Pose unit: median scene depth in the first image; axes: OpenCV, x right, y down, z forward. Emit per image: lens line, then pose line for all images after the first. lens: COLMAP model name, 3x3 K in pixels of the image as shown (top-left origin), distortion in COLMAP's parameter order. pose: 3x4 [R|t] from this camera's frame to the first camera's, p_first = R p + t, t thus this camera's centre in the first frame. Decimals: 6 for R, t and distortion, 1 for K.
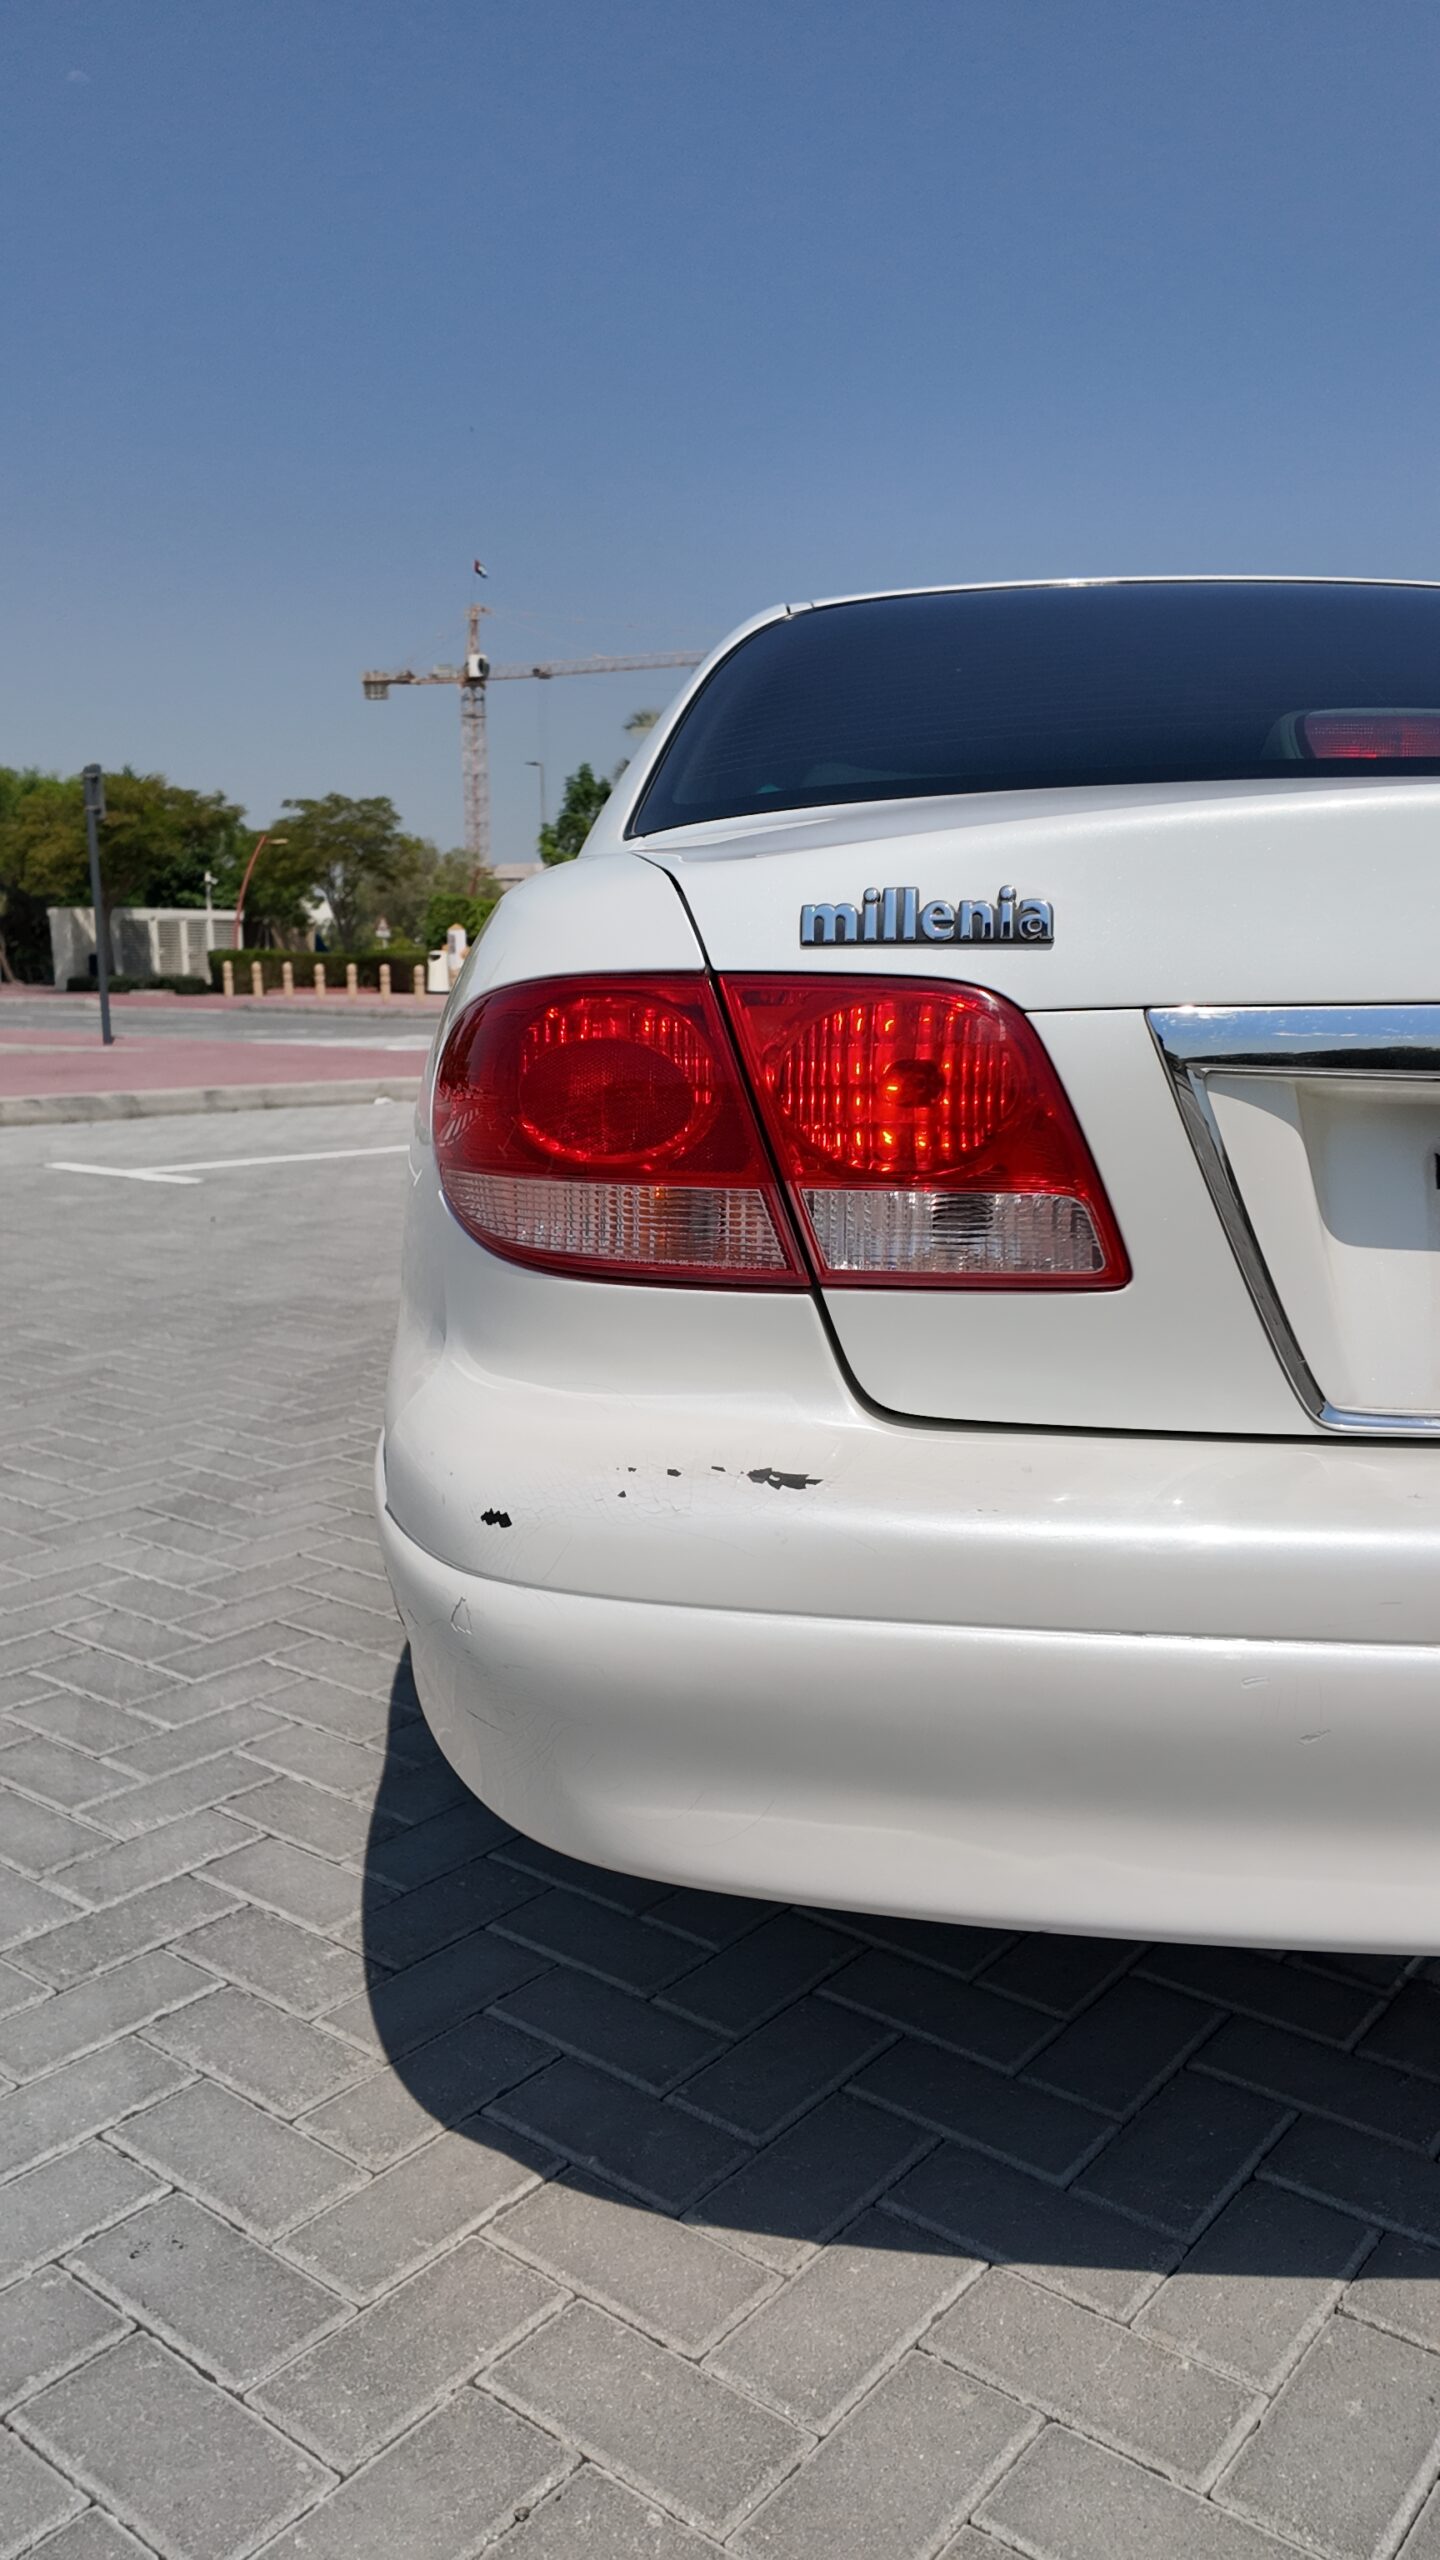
lens RADIAL K [[1867.2, 0, 731.5], [0, 1867.2, 1271.9], [0, 0, 1]] dist [0.130017, -0.206864]
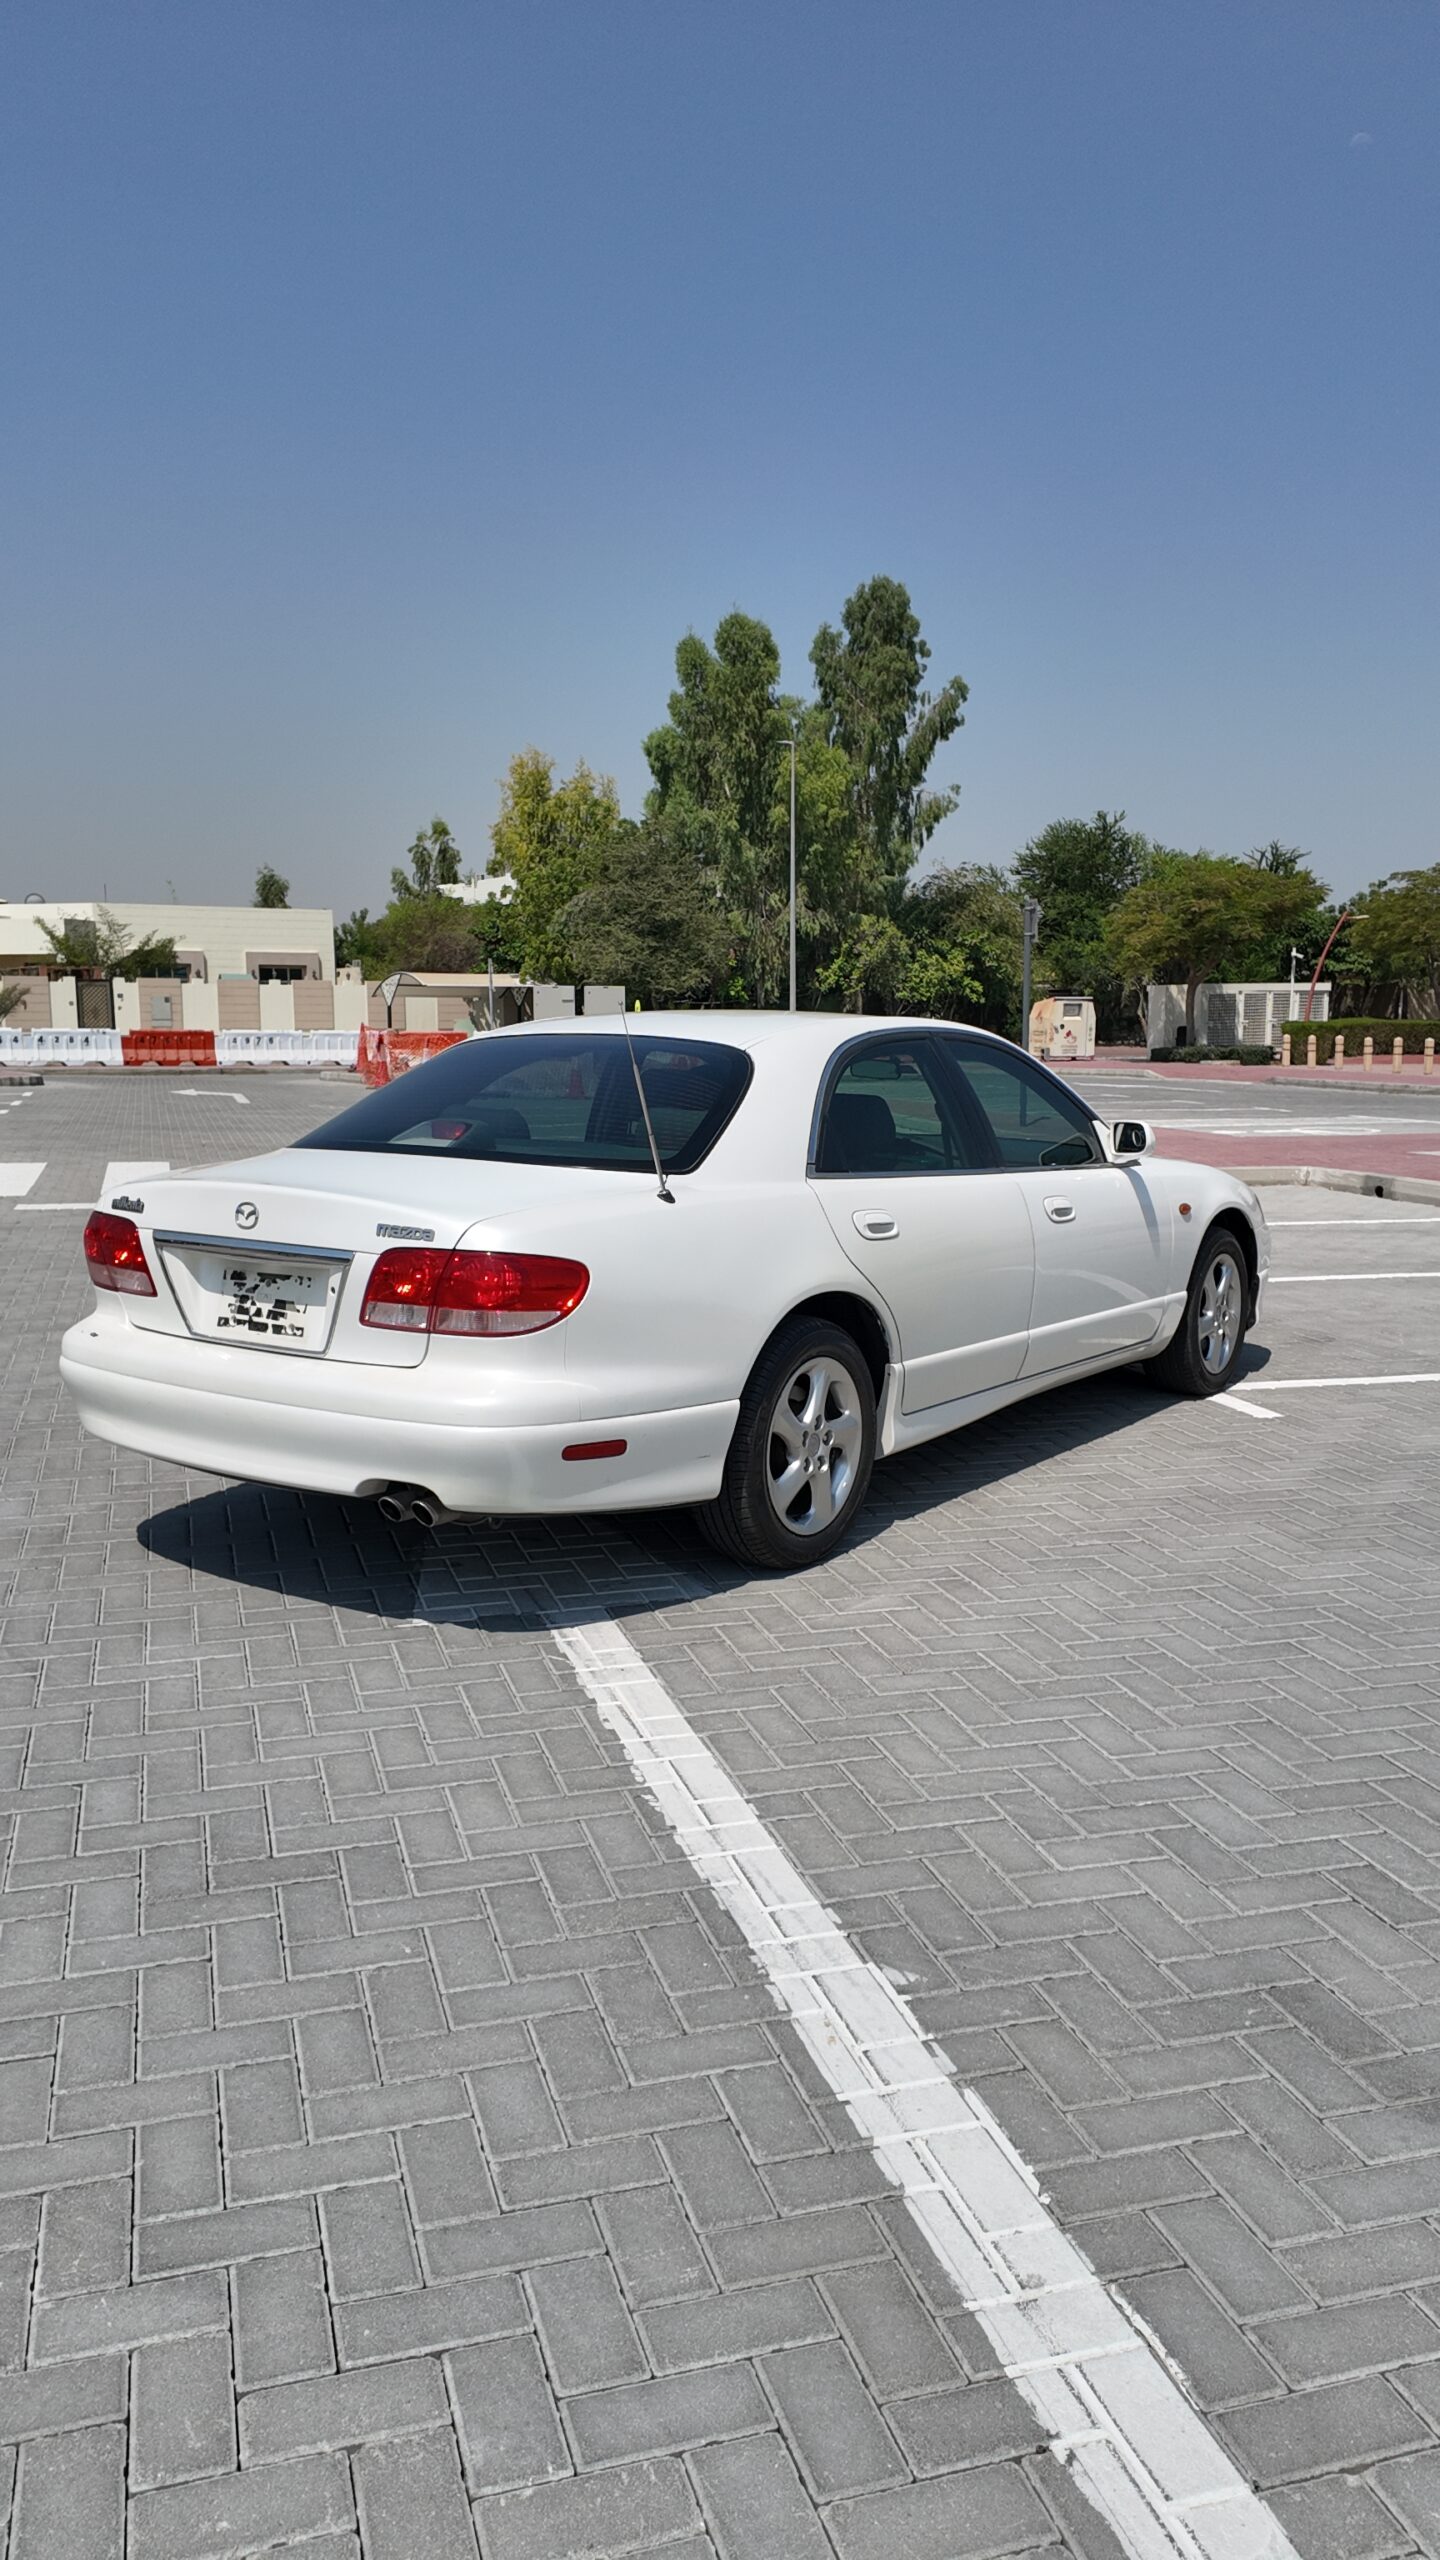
lens RADIAL K [[1856.6, 0, 731.5], [0, 1856.6, 1262.6], [0, 0, 1]] dist [0.131798, -0.196067]
pose [[0.820881, 0.074561, -0.566211, 0.072606], [-0.092694, 0.995689, -0.003269, -0.003477], [0.563526, 0.055168, 0.824254, -0.034352]]
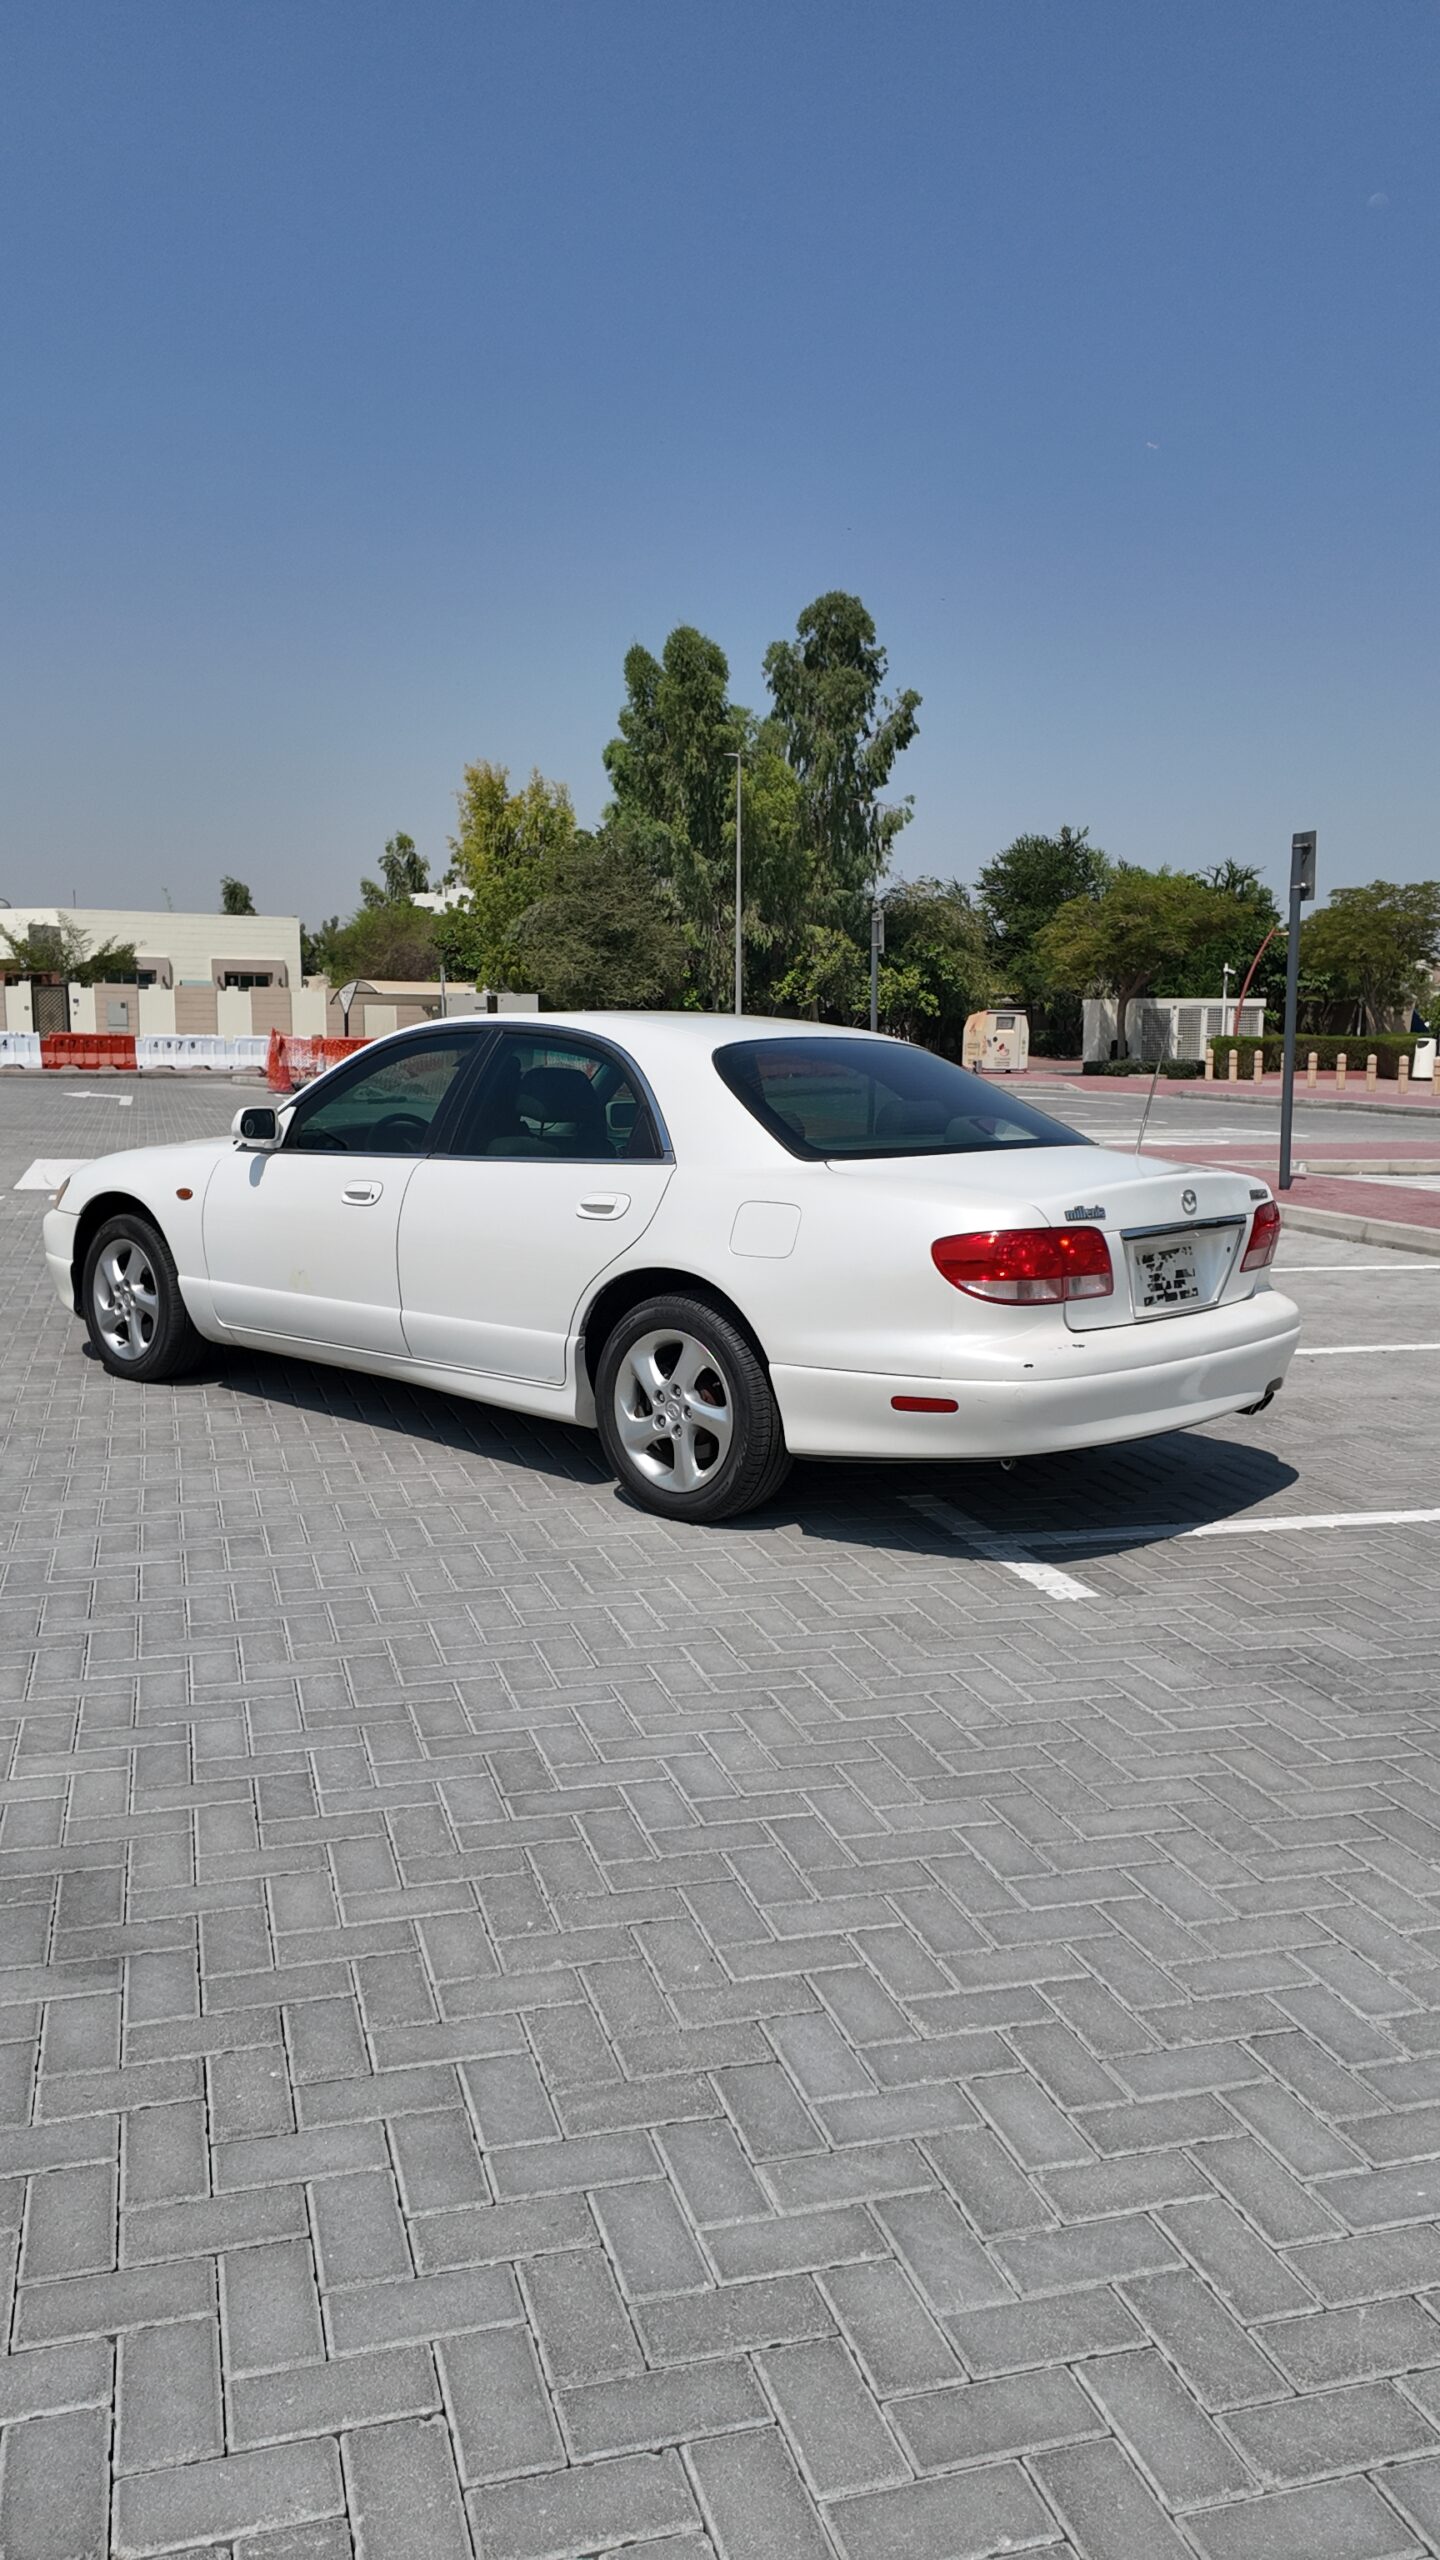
lens RADIAL K [[1856.6, 0, 731.5], [0, 1856.6, 1262.6], [0, 0, 1]] dist [0.131798, -0.196067]
pose [[0.822037, 0.077657, -0.564114, 0.102957], [-0.100870, 0.994849, -0.010038, -0.004837], [0.560428, 0.065154, 0.825636, -0.019592]]
